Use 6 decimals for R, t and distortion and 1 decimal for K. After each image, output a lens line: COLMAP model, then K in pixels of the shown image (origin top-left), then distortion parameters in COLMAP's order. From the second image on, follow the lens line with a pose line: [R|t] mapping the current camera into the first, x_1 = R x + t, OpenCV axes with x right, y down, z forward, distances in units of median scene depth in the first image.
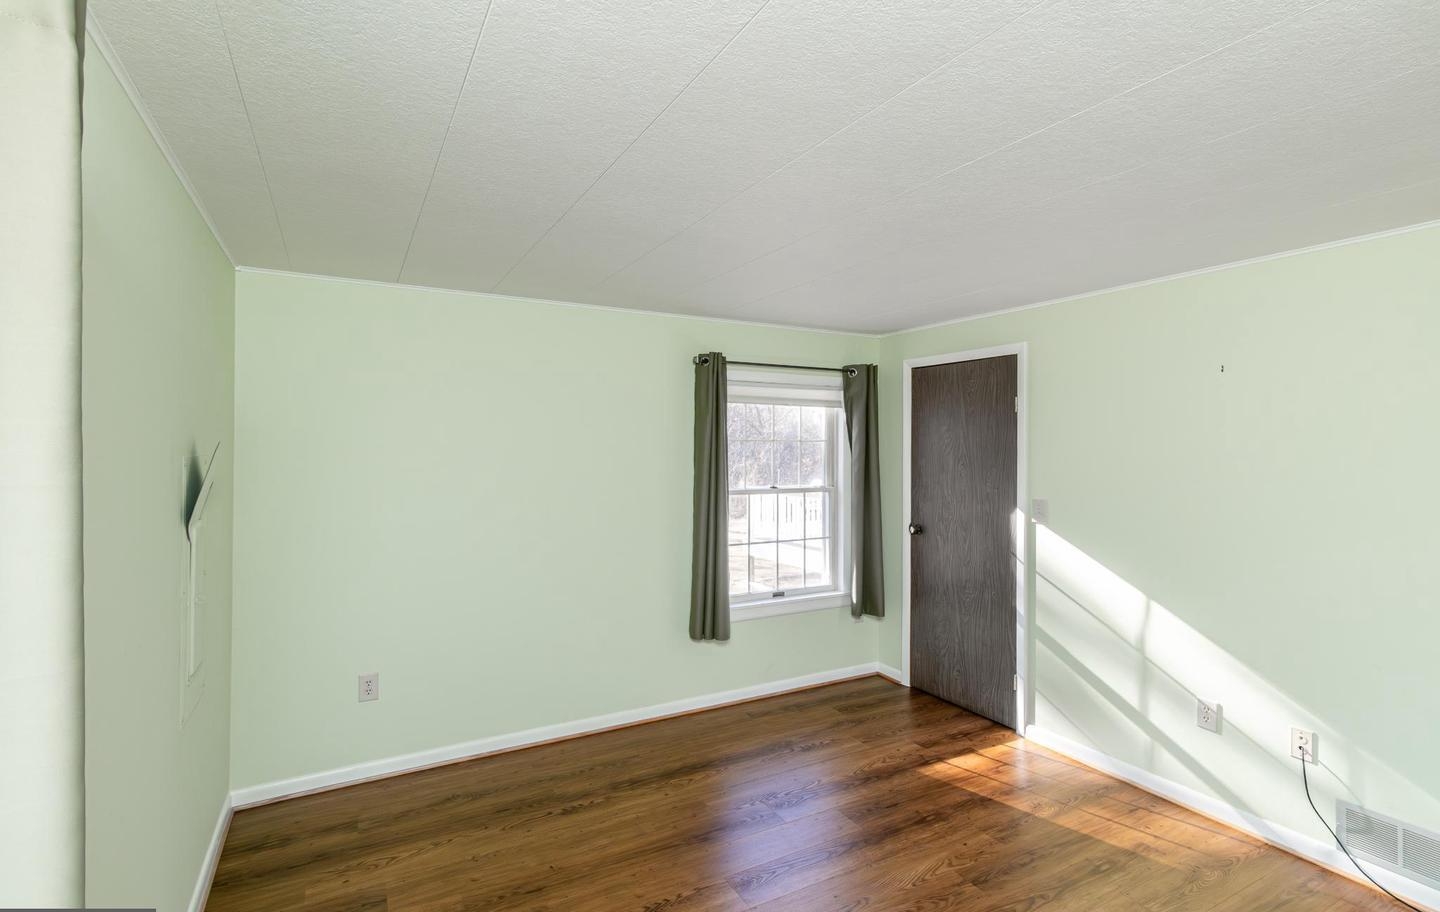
lens RADIAL K [[671.2, 0, 720.0], [0, 671.2, 456.0], [0, 0, 1]] dist [0.000955, 0.000305]
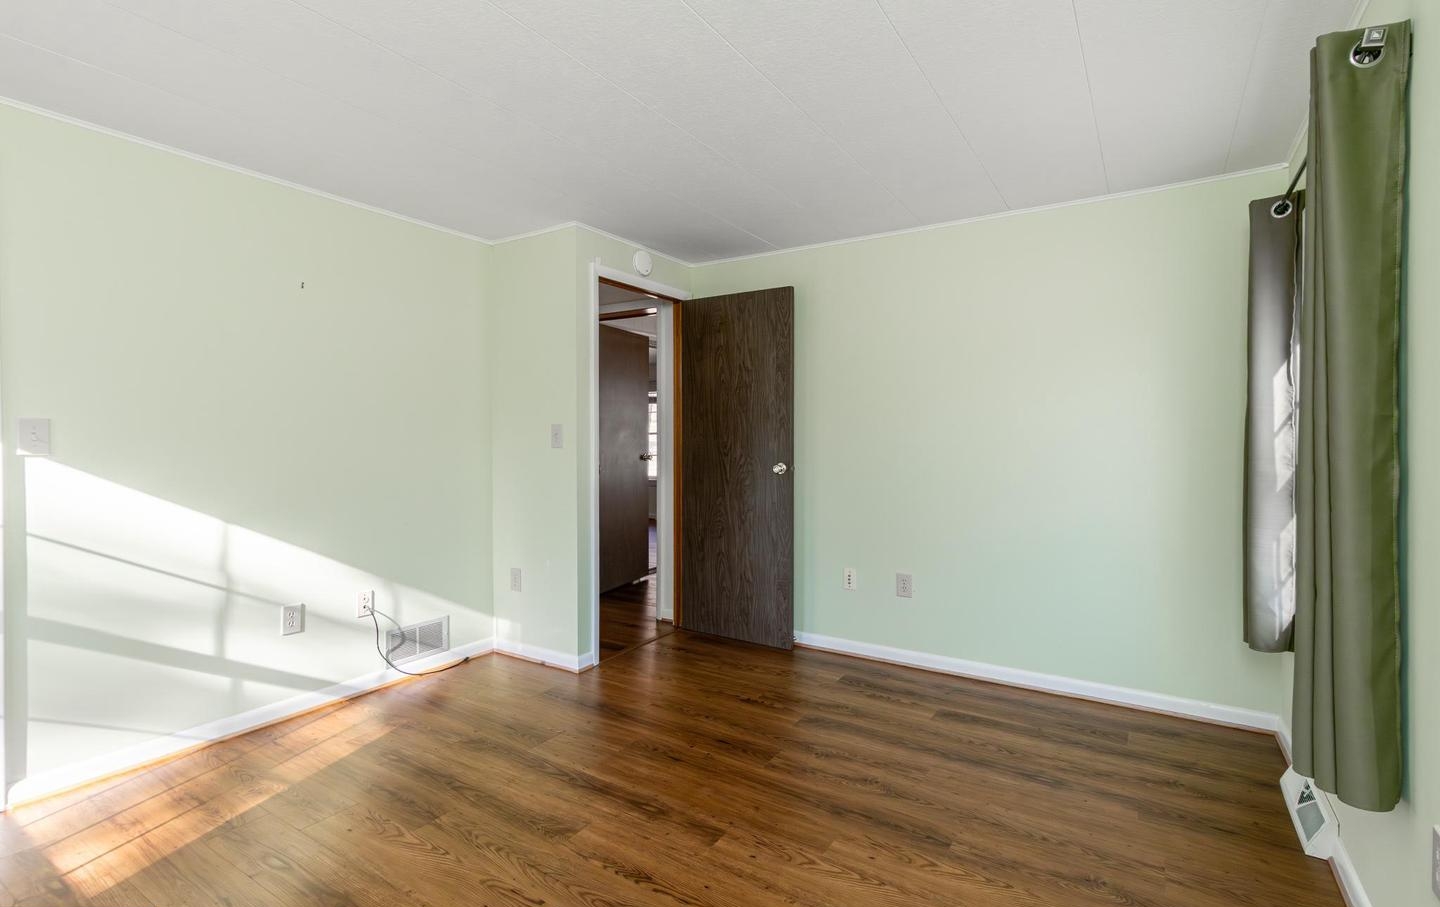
lens RADIAL K [[671.2, 0, 720.0], [0, 671.2, 453.5], [0, 0, 1]] dist [0.000955, 0.000305]
pose [[-0.470359, -0.025363, 0.882111, -0.458193], [0.011255, 0.999333, 0.034735, 0.097543], [-0.882403, 0.026266, -0.469760, 0.848733]]
